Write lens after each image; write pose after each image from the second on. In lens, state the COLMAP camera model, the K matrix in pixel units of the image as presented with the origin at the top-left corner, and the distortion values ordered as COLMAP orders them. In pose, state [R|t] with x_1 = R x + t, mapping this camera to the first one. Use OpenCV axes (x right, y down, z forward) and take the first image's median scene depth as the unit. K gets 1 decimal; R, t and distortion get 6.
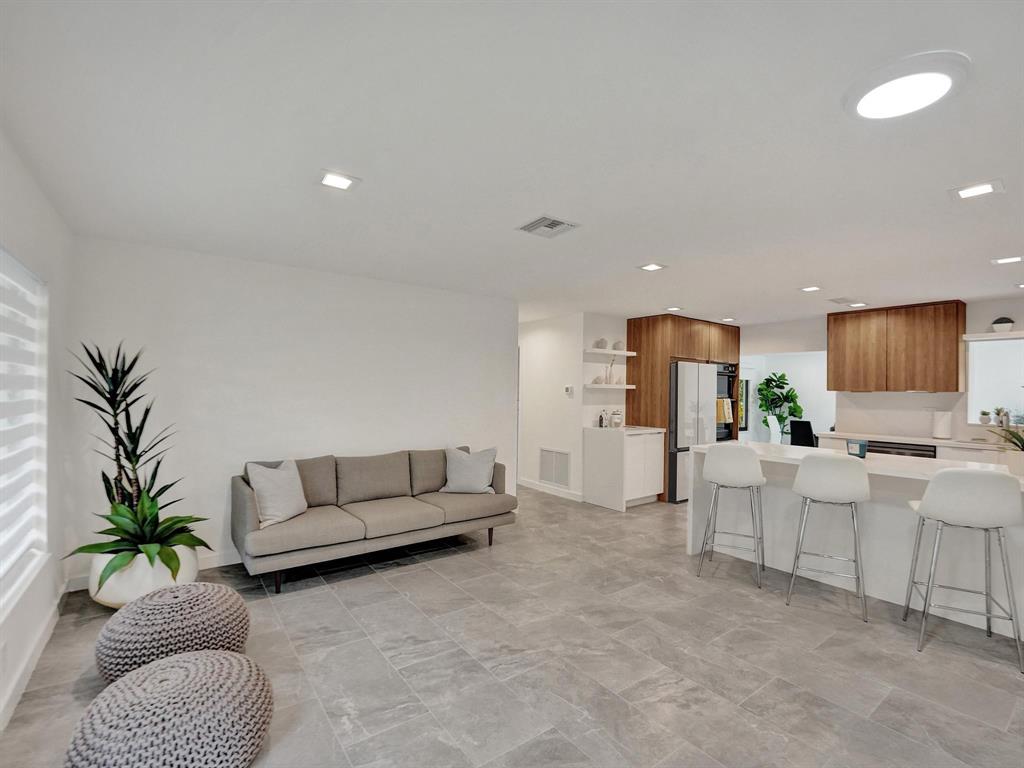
lens RADIAL K [[472.7, 0, 510.8], [0, 472.7, 391.7], [0, 0, 1]] dist [-0.025225, 0.000369]
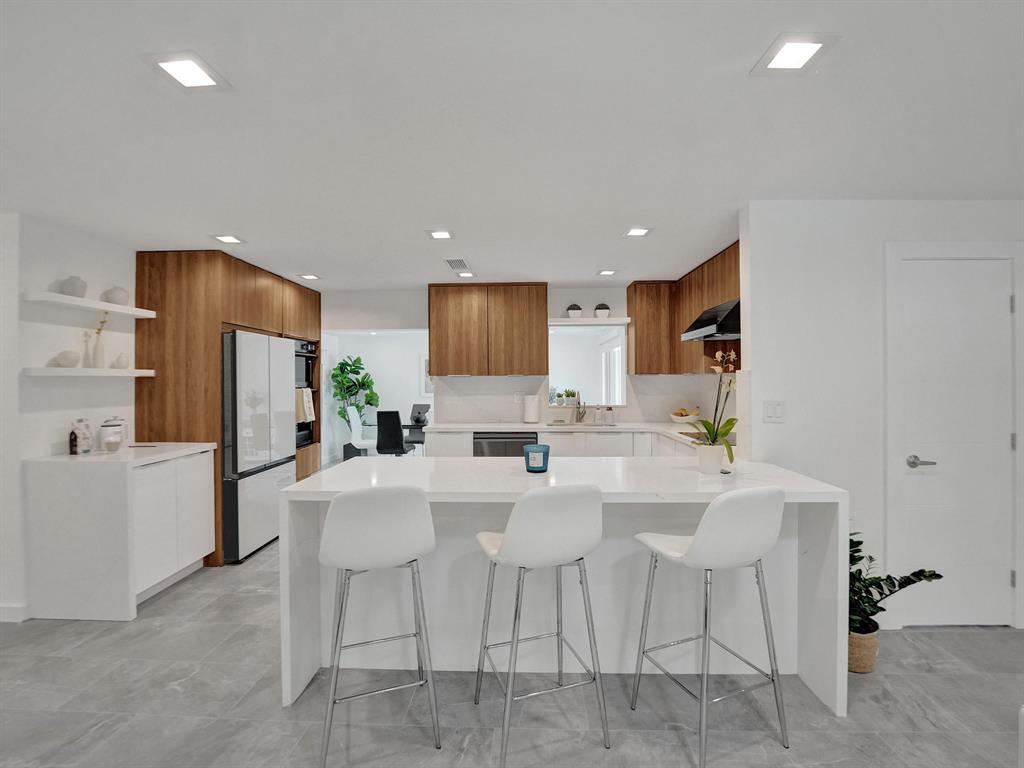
lens RADIAL K [[474.1, 0, 514.9], [0, 474.1, 376.6], [0, 0, 1]] dist [-0.027532, 0.000754]
pose [[0.619433, -0.013126, 0.784940, 0.100798], [0.015559, 0.999869, 0.004442, -0.001696], [-0.784895, 0.009461, 0.619556, 0.341744]]
